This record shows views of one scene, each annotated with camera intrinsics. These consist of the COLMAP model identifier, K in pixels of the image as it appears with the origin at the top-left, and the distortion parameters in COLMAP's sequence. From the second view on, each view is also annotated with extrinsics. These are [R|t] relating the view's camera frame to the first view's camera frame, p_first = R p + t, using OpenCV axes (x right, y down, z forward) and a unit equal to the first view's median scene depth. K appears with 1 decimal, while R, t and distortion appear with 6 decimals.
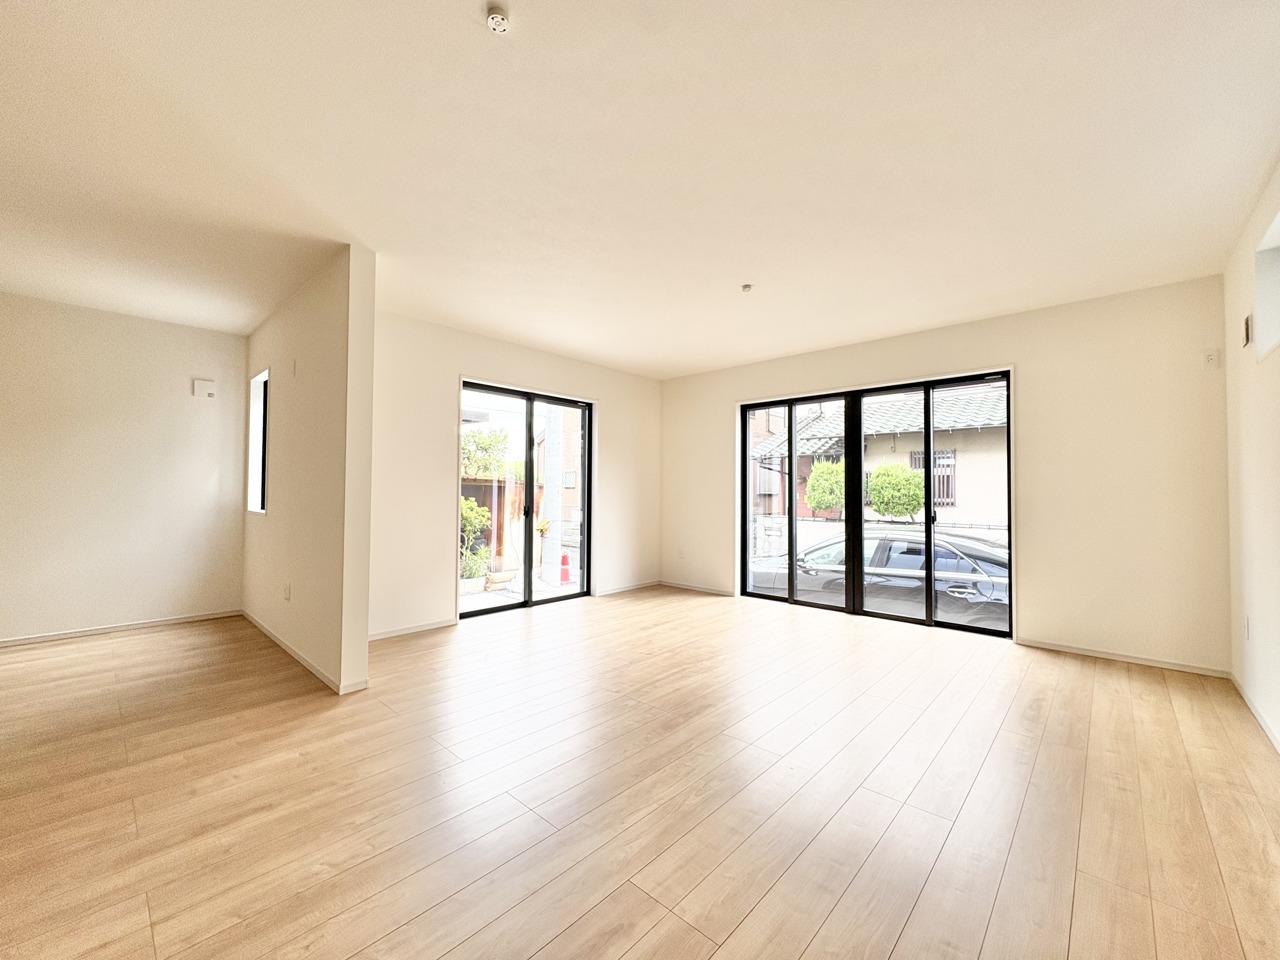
lens RADIAL K [[511.1, 0, 641.3], [0, 511.1, 480.1], [0, 0, 1]] dist [0.000101, 0.000499]
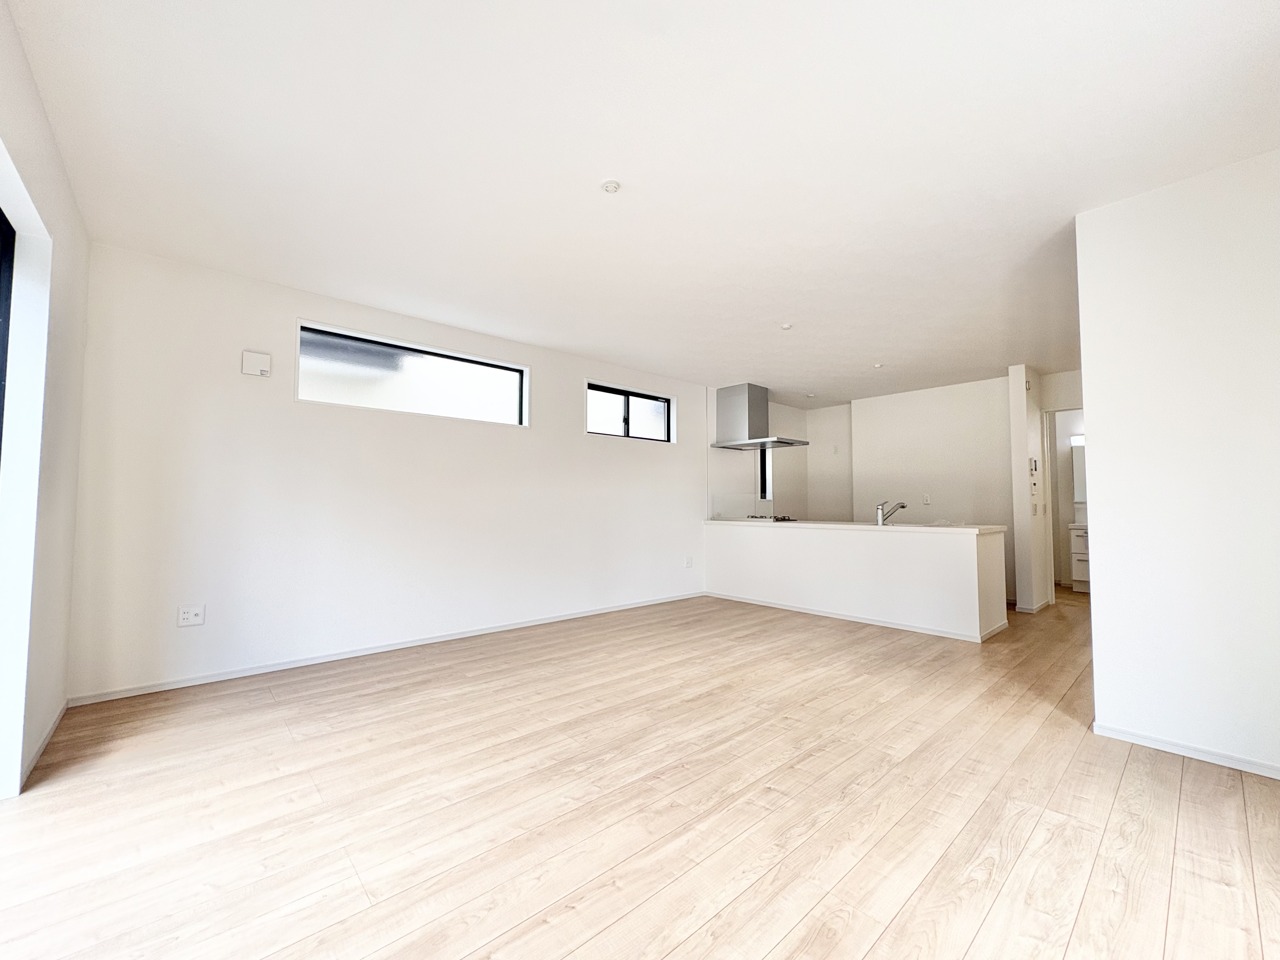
lens RADIAL K [[511.1, 0, 641.3], [0, 511.1, 480.1], [0, 0, 1]] dist [0.000101, 0.000499]
pose [[-0.995778, -0.003844, 0.091715, 0.113021], [-0.010417, 0.997400, -0.071302, 0.057425], [-0.091202, -0.071956, -0.993229, 1.747769]]
